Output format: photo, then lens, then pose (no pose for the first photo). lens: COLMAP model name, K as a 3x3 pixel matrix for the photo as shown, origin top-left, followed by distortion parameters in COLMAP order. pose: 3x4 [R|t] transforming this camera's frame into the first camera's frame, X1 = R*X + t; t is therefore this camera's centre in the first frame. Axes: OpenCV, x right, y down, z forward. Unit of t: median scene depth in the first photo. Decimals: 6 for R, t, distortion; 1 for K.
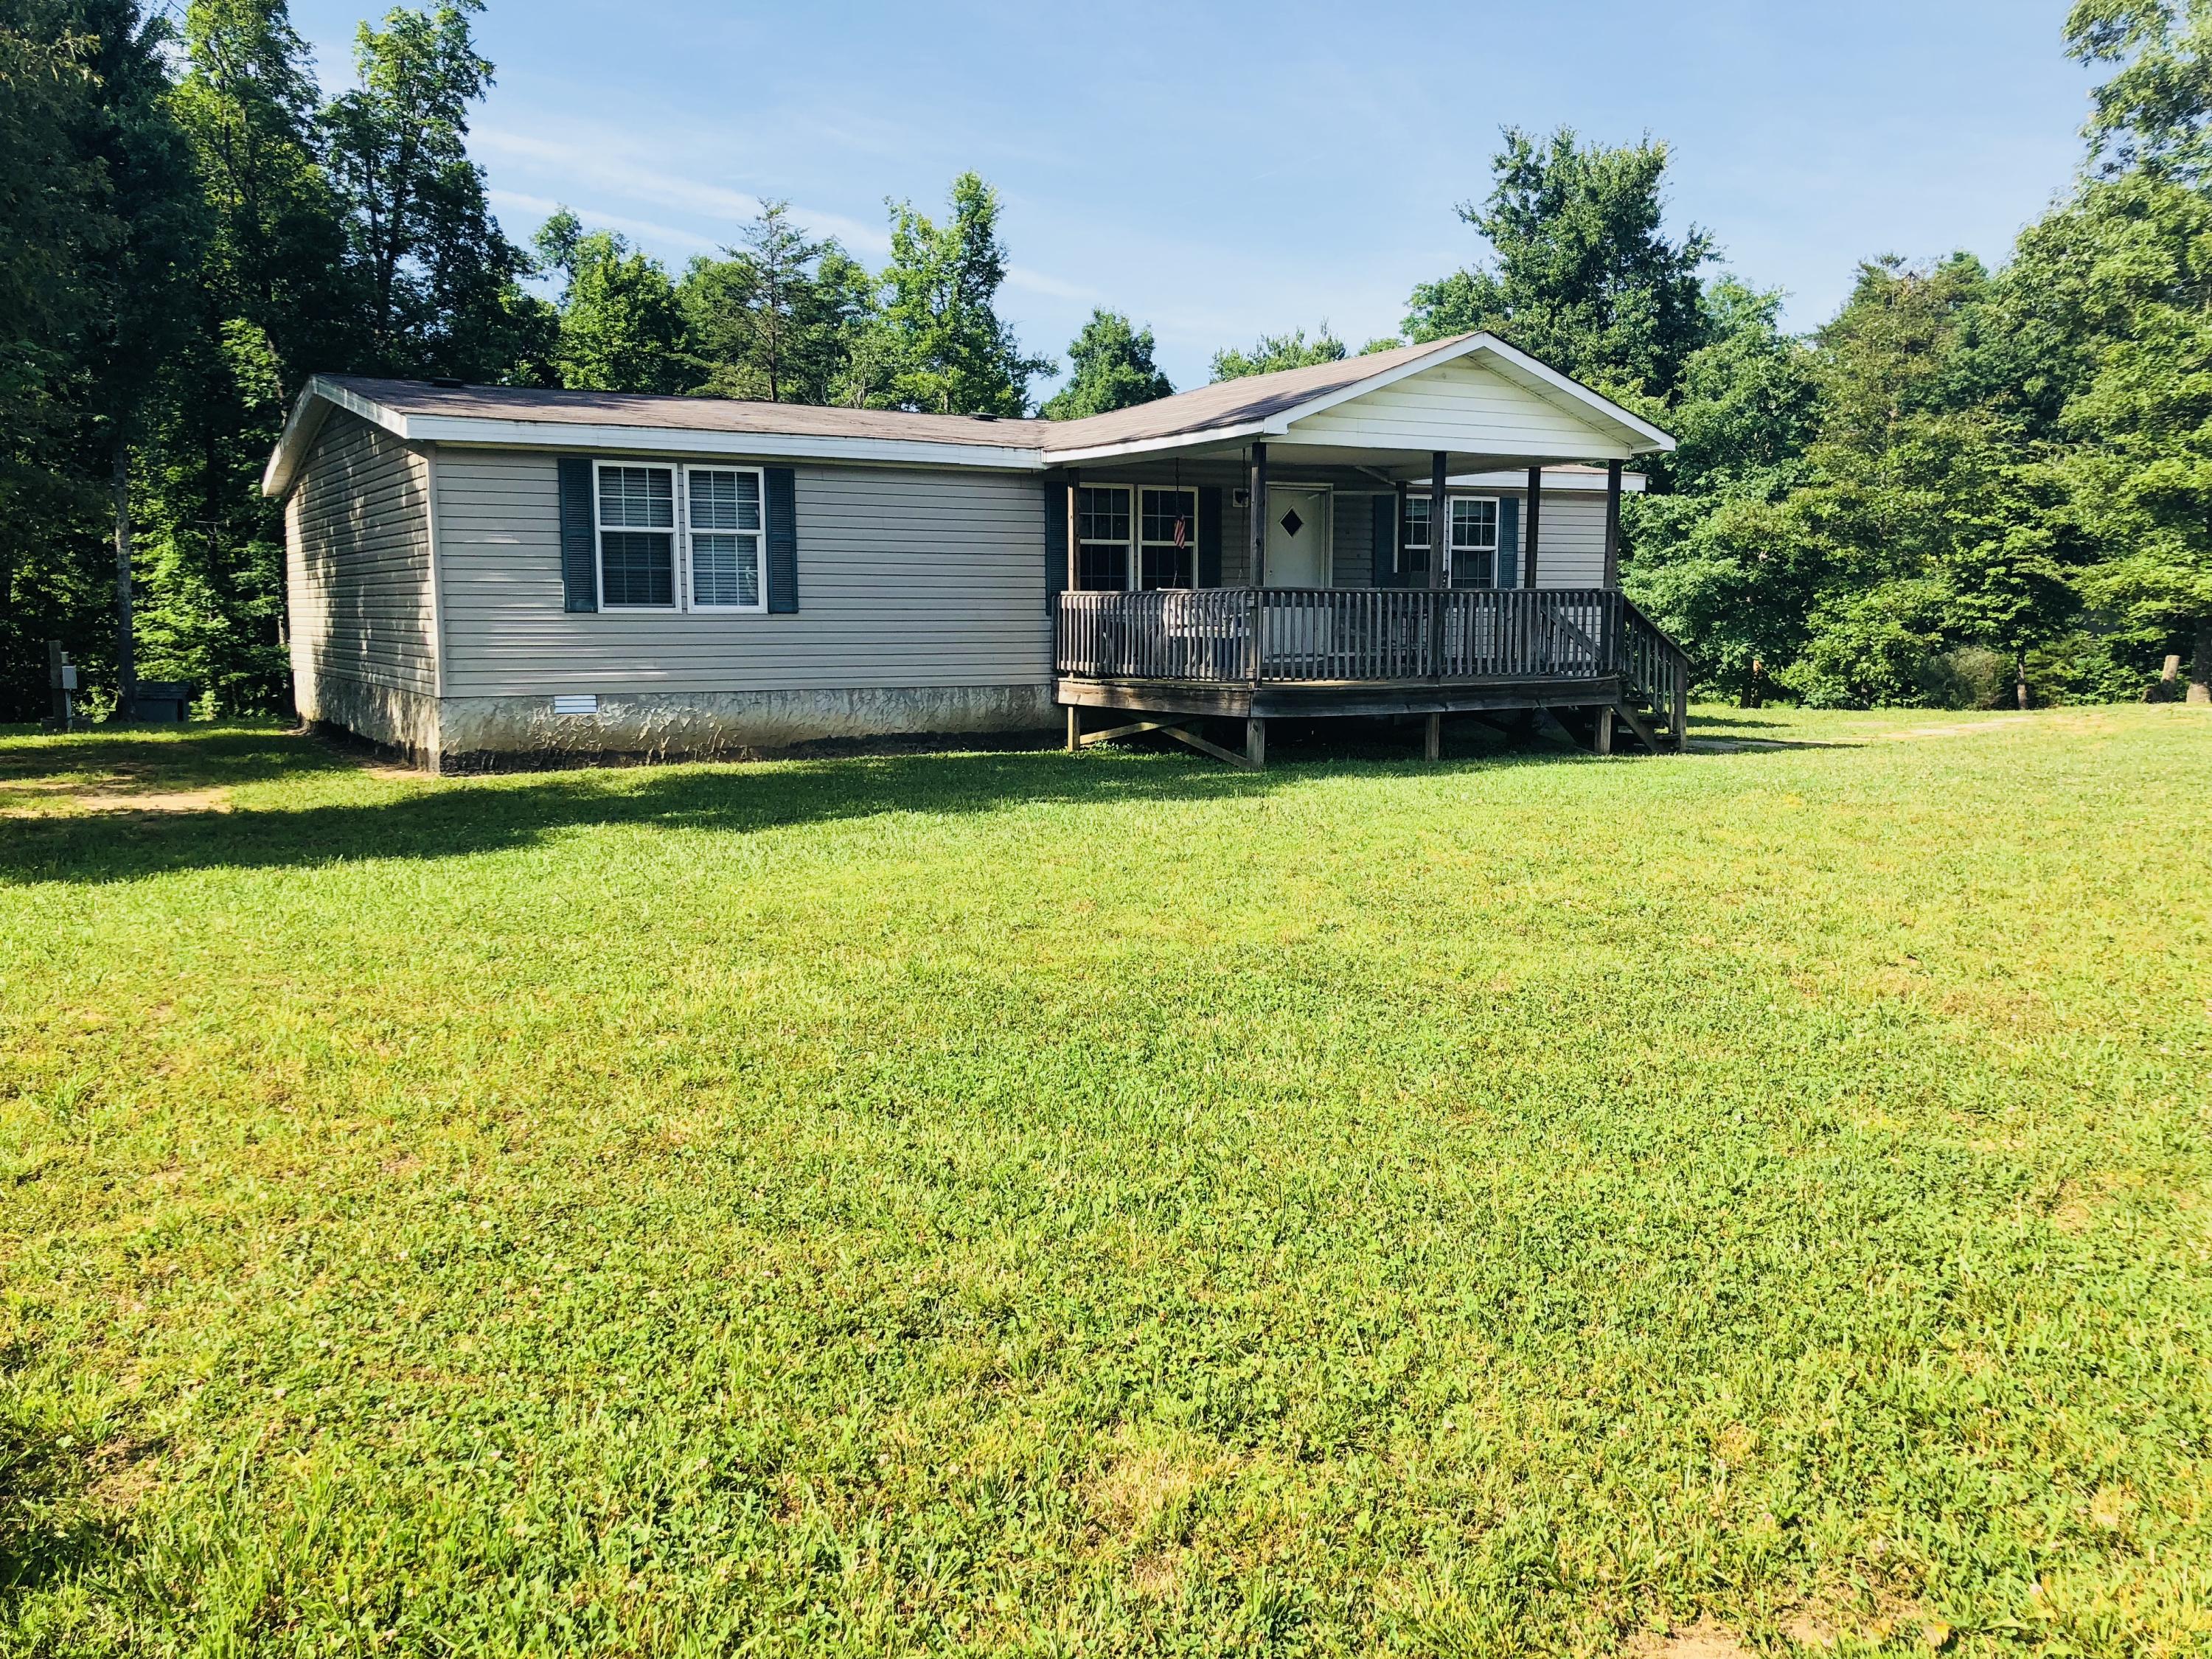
lens RADIAL K [[1821.8, 0, 1088.9], [0, 1821.8, 839.0], [0, 0, 1]] dist [0.071418, -0.139474]
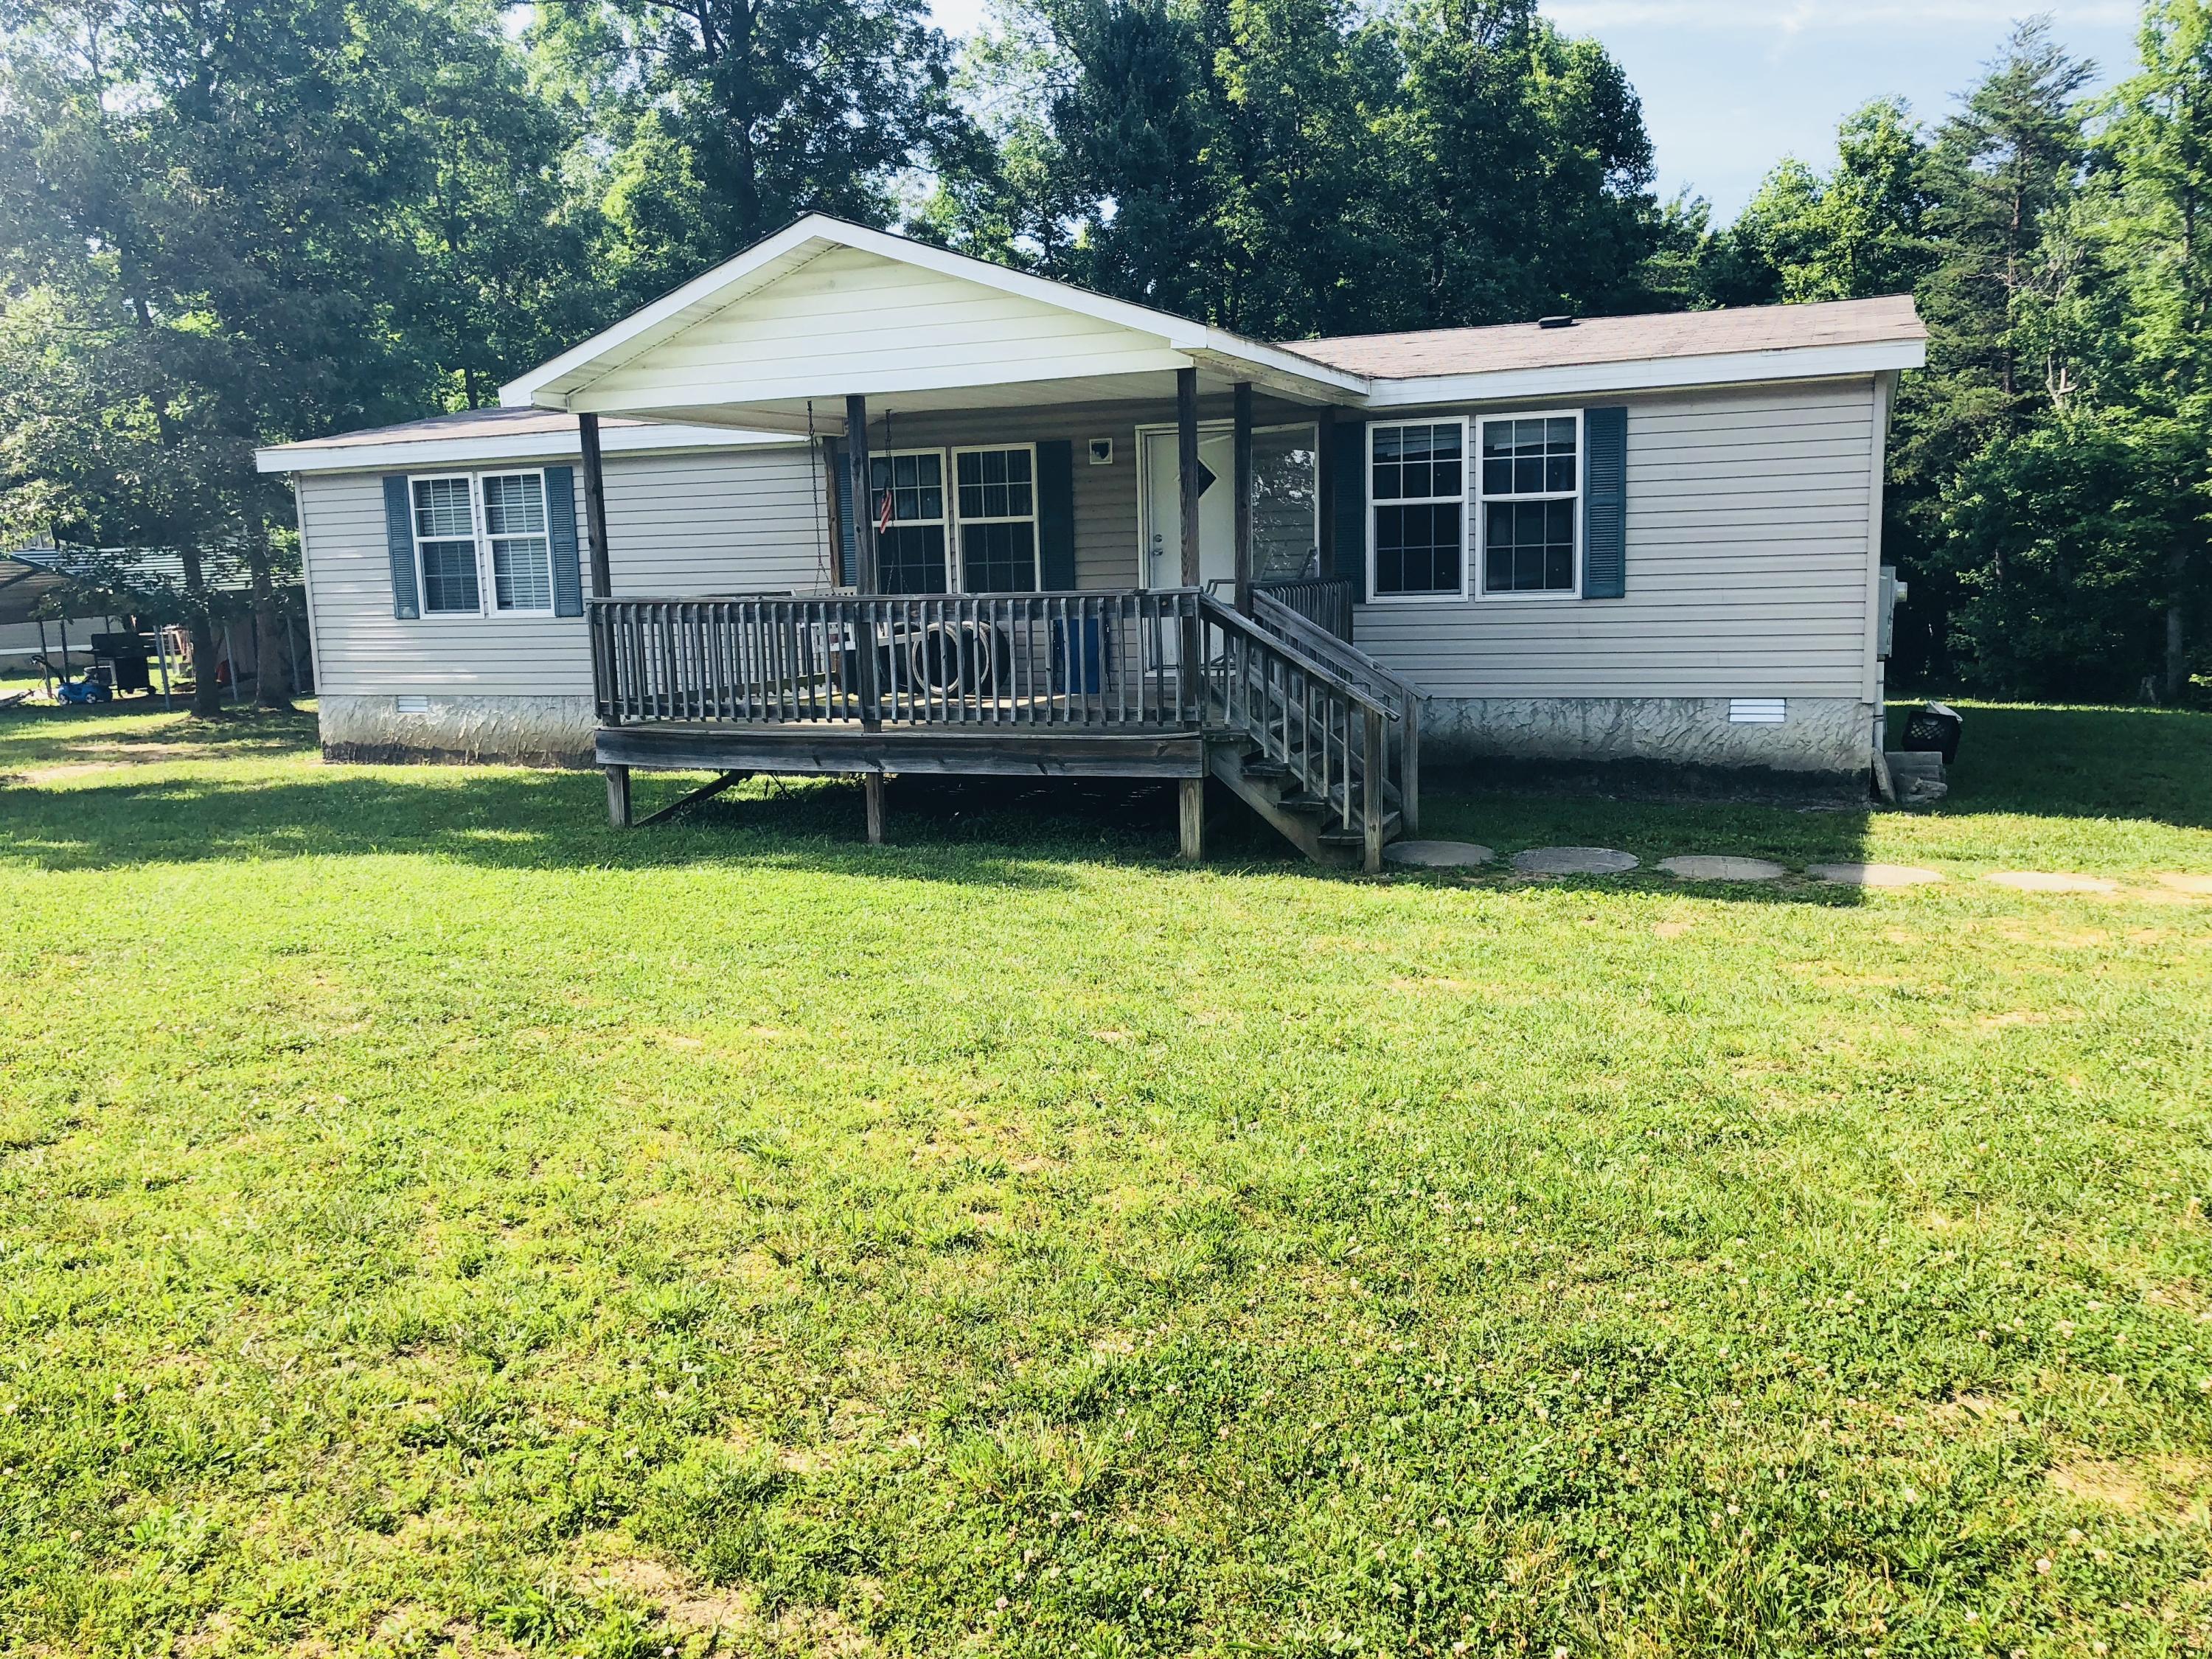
lens RADIAL K [[1818.7, 0, 1067.4], [0, 1818.7, 866.2], [0, 0, 1]] dist [0.010071, -0.007361]
pose [[0.588402, 0.120981, -0.799467, 0.645622], [-0.070832, 0.992654, 0.098084, -0.088198], [0.805460, -0.001085, 0.592649, 0.533772]]
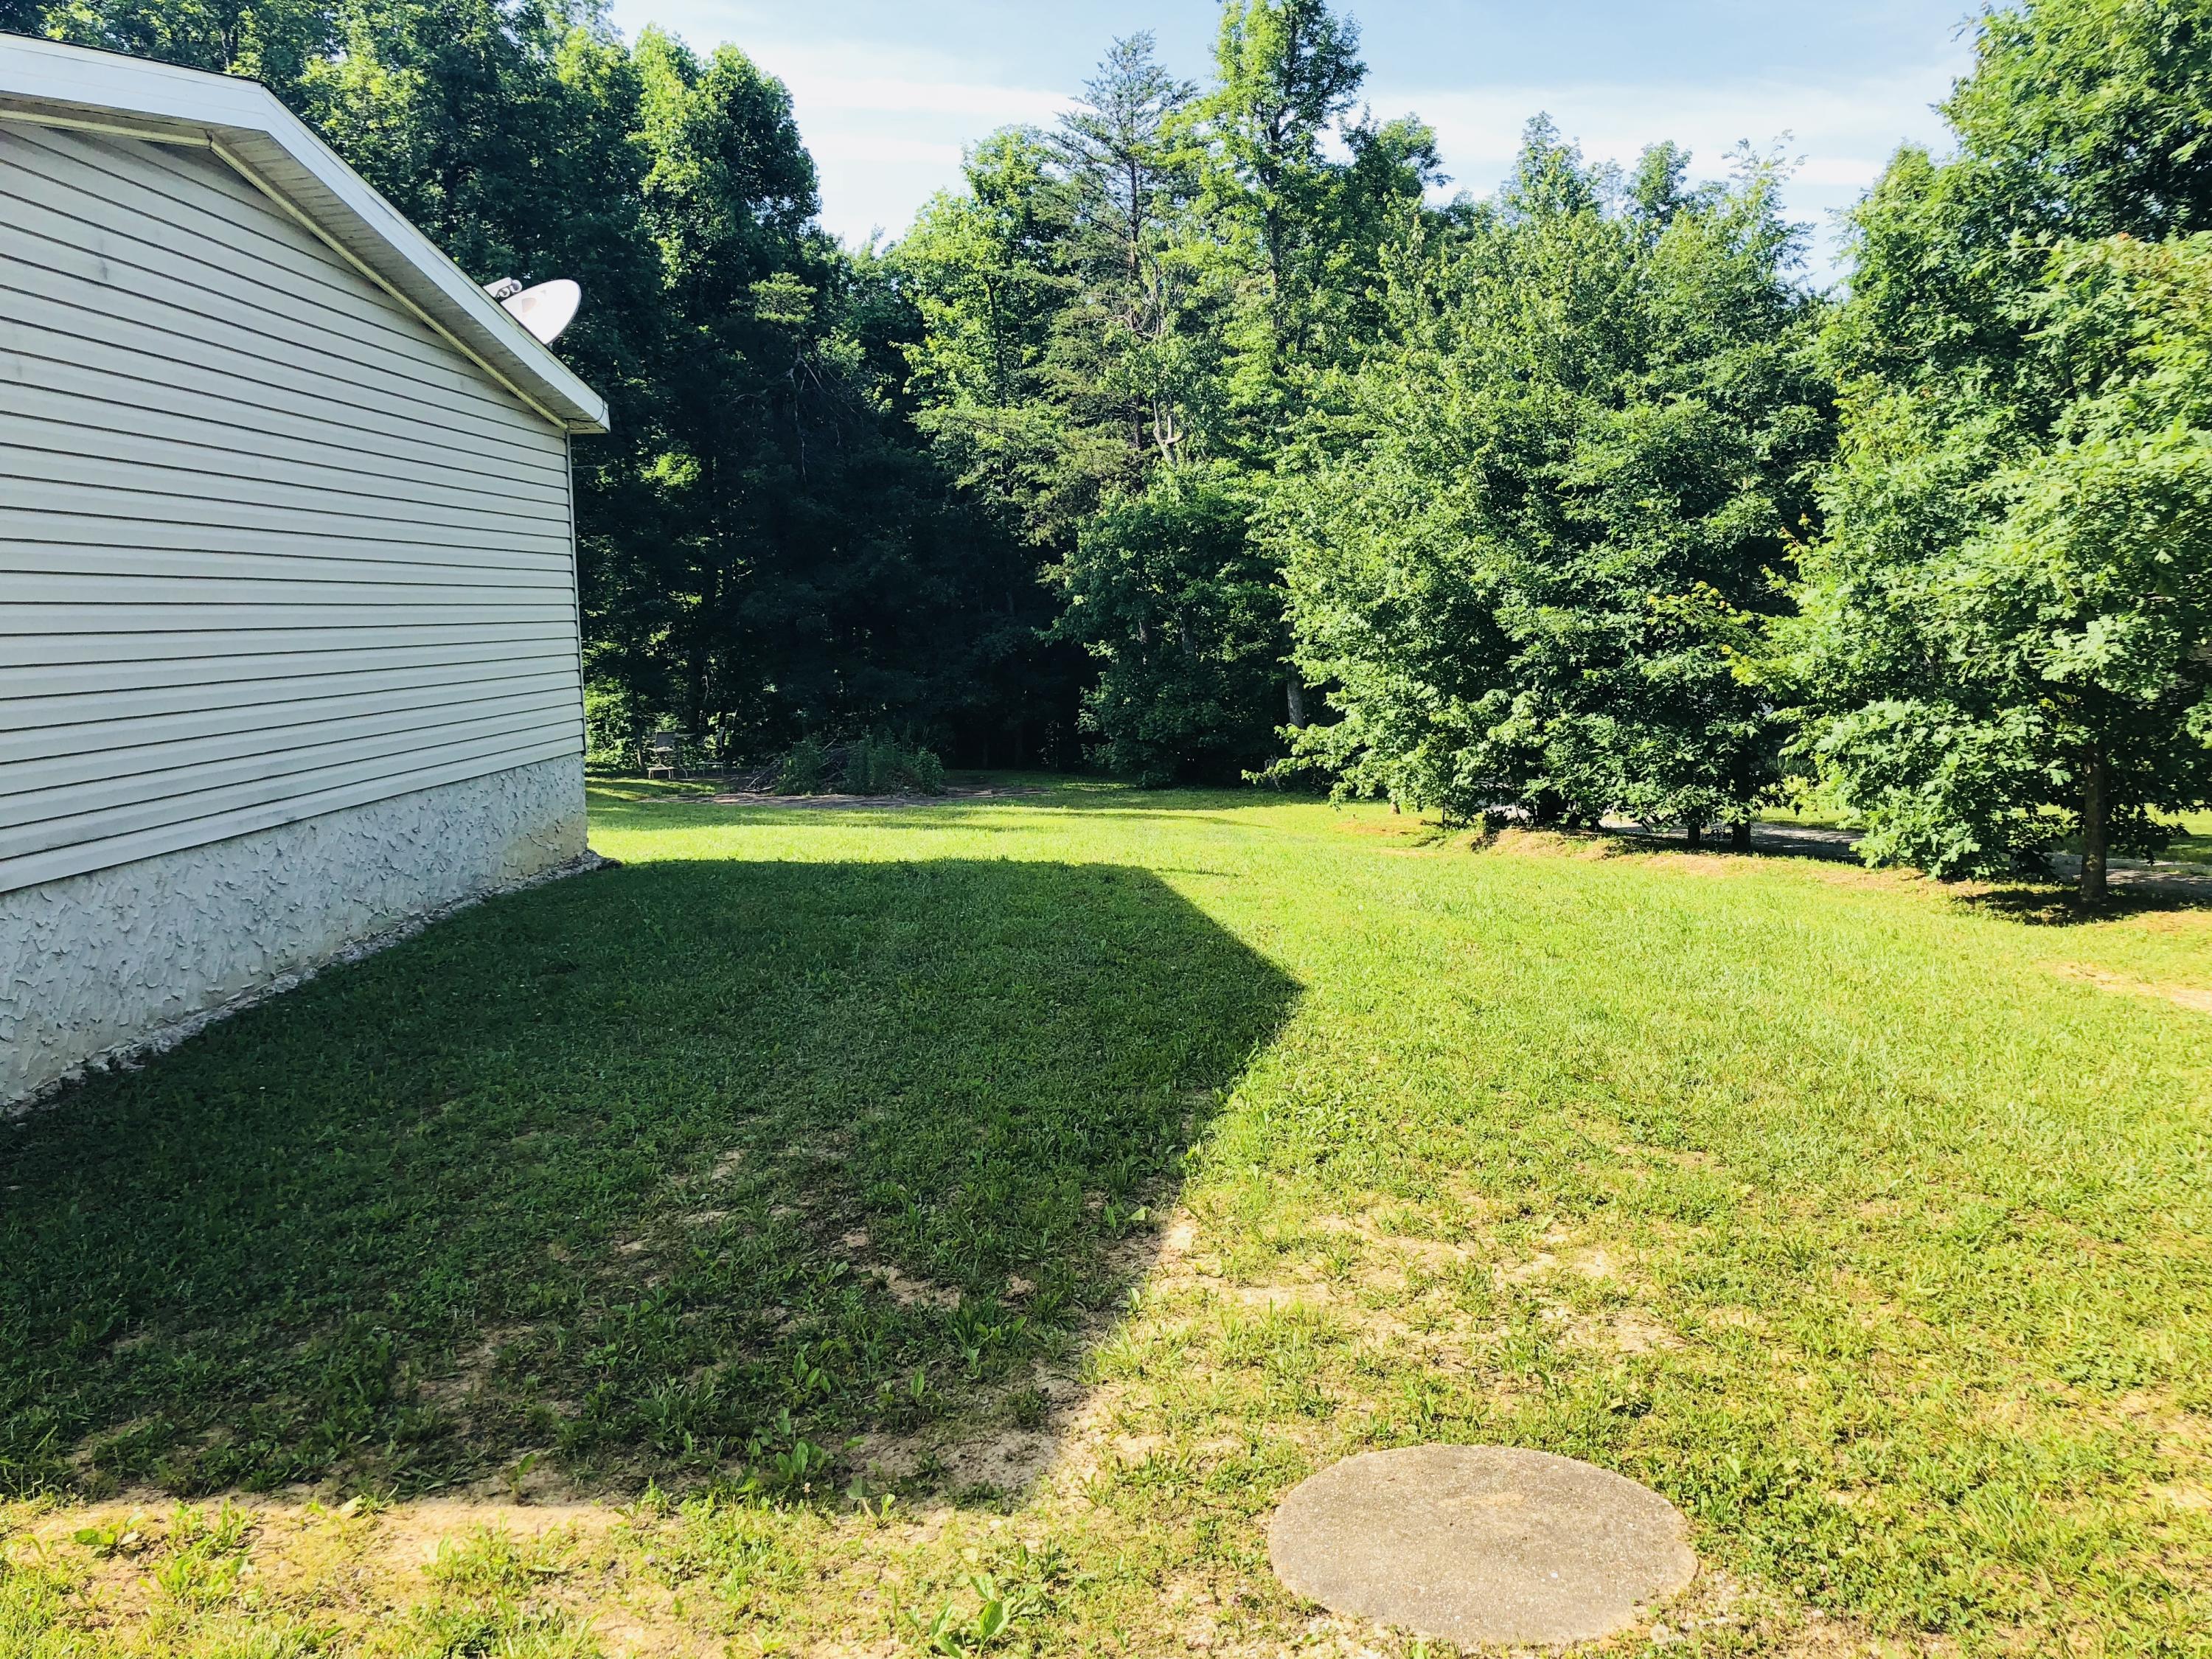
lens RADIAL K [[1818.7, 0, 1067.4], [0, 1818.7, 866.2], [0, 0, 1]] dist [0.010071, -0.007361]
pose [[0.823483, 0.057902, -0.564378, 0.569284], [-0.042303, 0.998276, 0.040694, -0.139009], [0.565761, -0.009636, 0.824513, 1.056900]]
